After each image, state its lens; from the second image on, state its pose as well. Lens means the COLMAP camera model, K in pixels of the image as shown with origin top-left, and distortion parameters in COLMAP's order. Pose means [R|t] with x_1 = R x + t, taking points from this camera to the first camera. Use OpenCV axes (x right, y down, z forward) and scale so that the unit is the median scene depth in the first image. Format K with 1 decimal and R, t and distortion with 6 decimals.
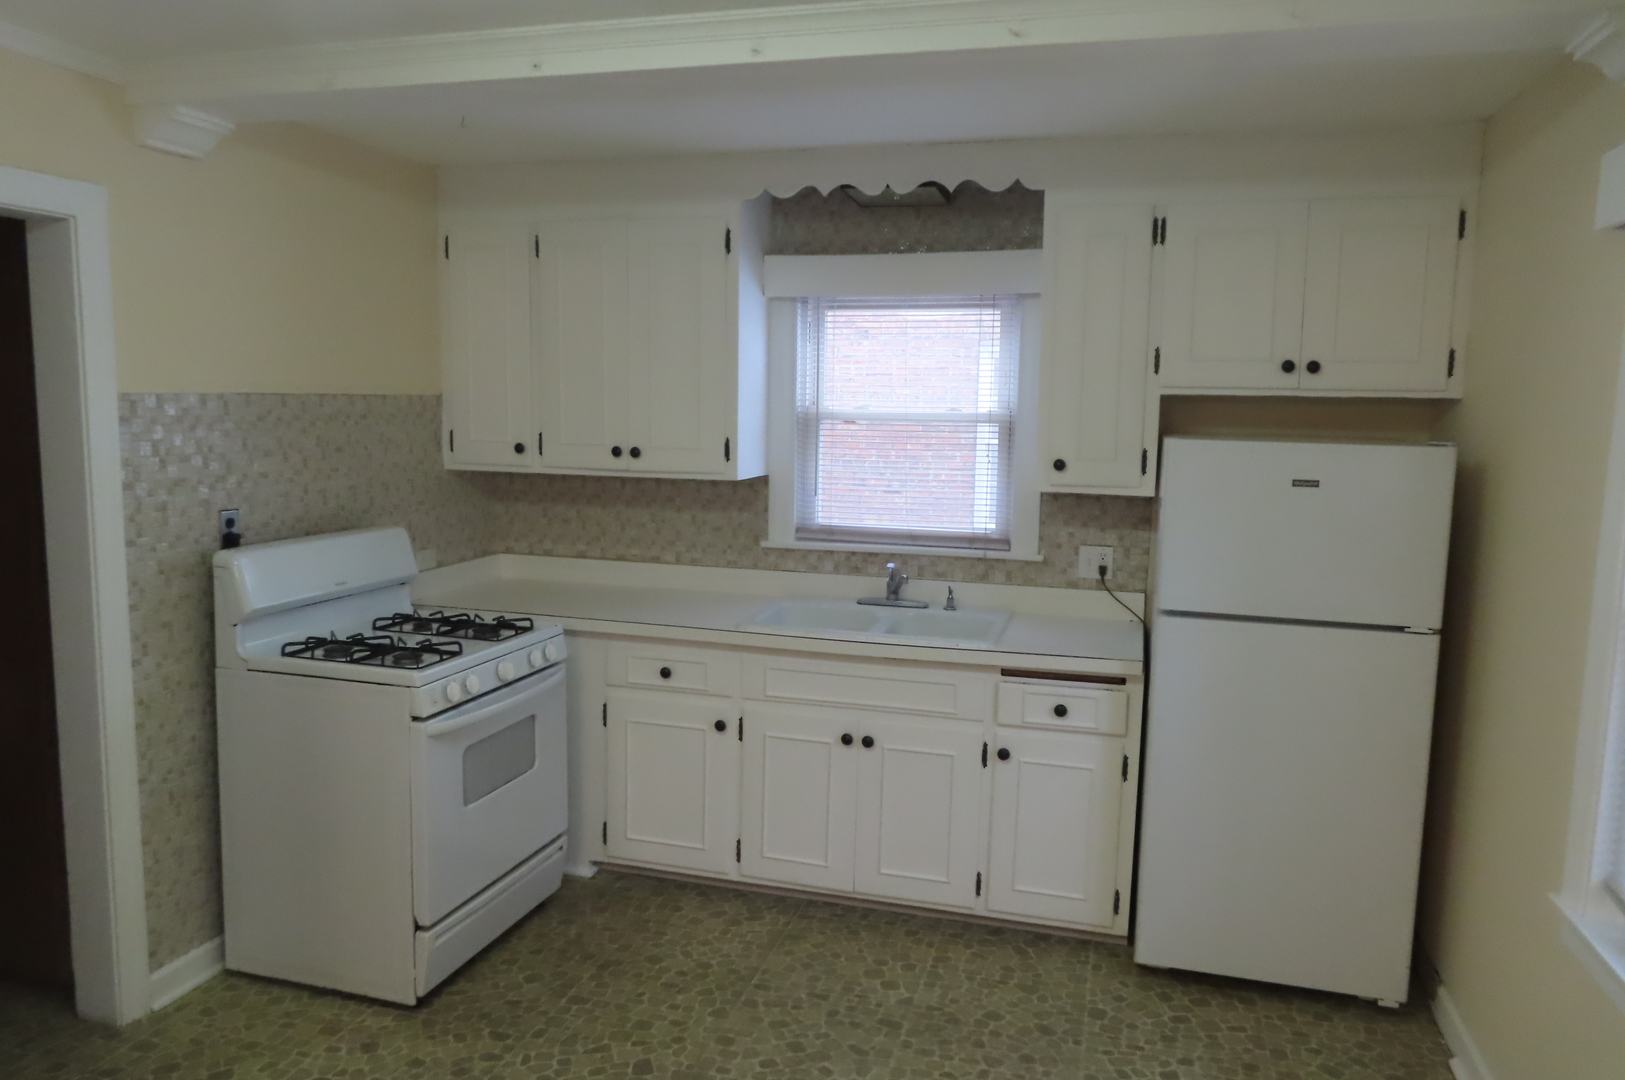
lens RADIAL K [[1177.3, 0, 812.5], [0, 1177.3, 540.0], [0, 0, 1]] dist [0.004557, 0.003255]
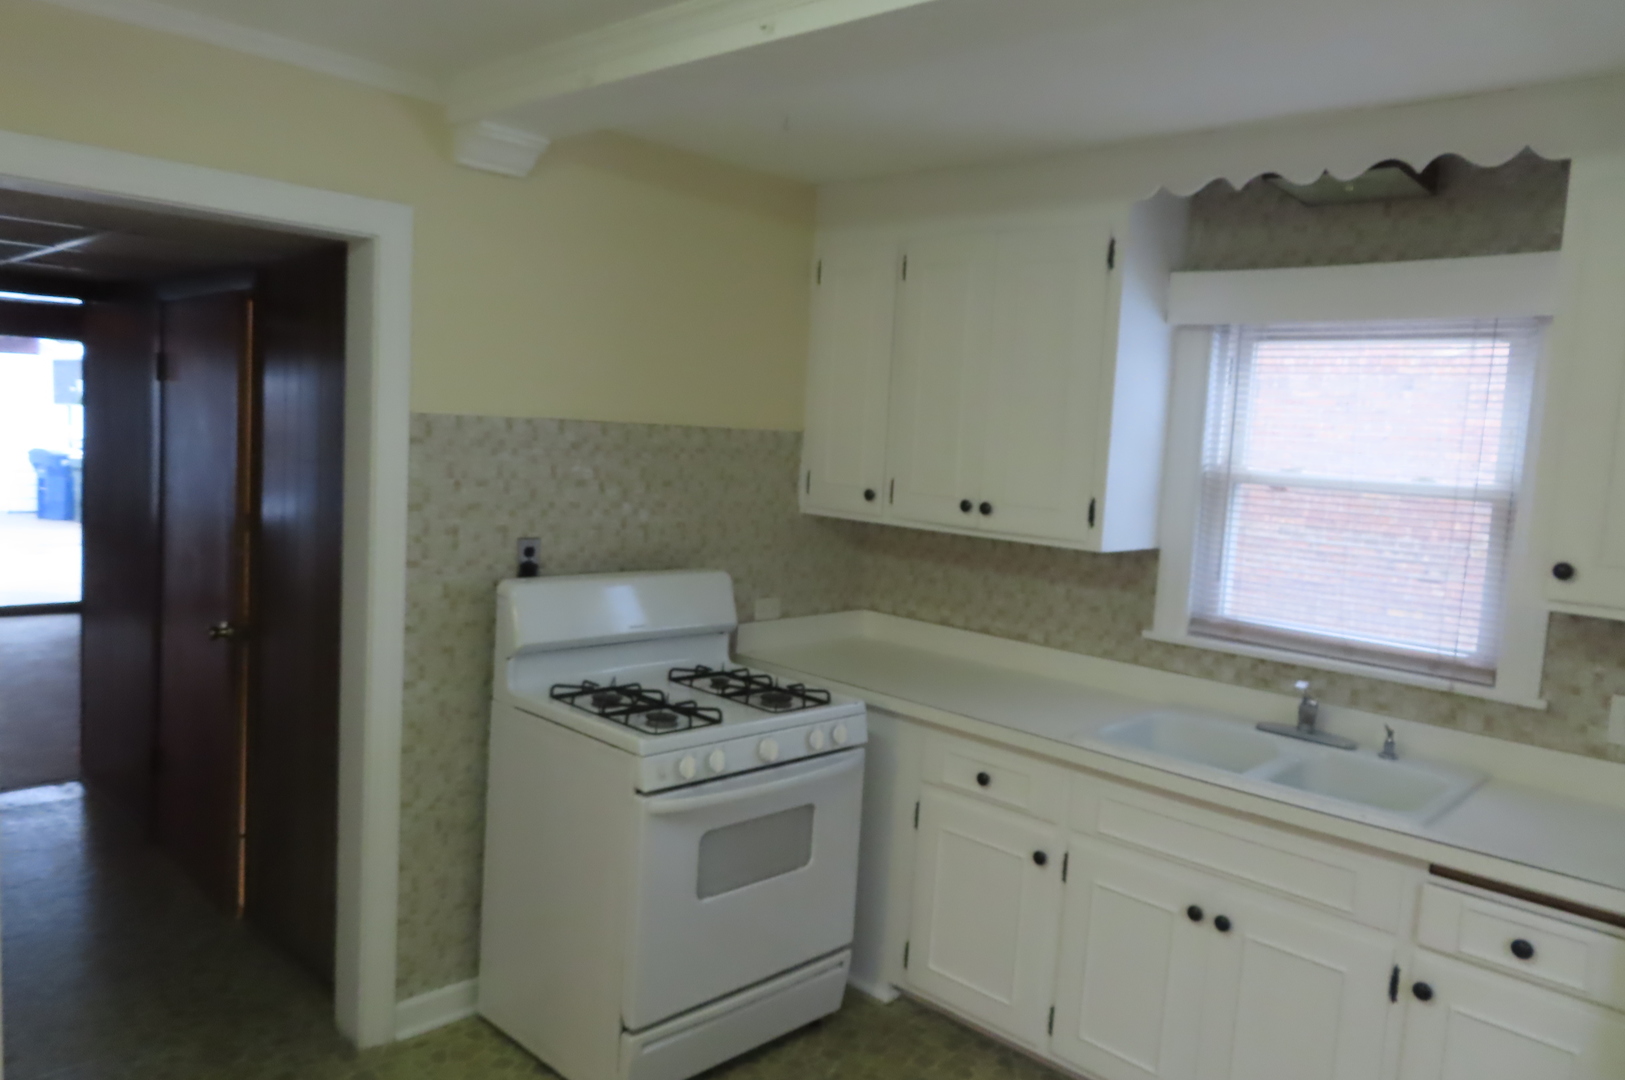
lens RADIAL K [[1177.3, 0, 812.5], [0, 1177.3, 540.0], [0, 0, 1]] dist [0.004557, 0.003255]
pose [[0.885323, 0.080988, -0.457869, 0.134870], [-0.100330, 0.994791, -0.018037, -0.026378], [0.454023, 0.061907, 0.888837, 0.215512]]
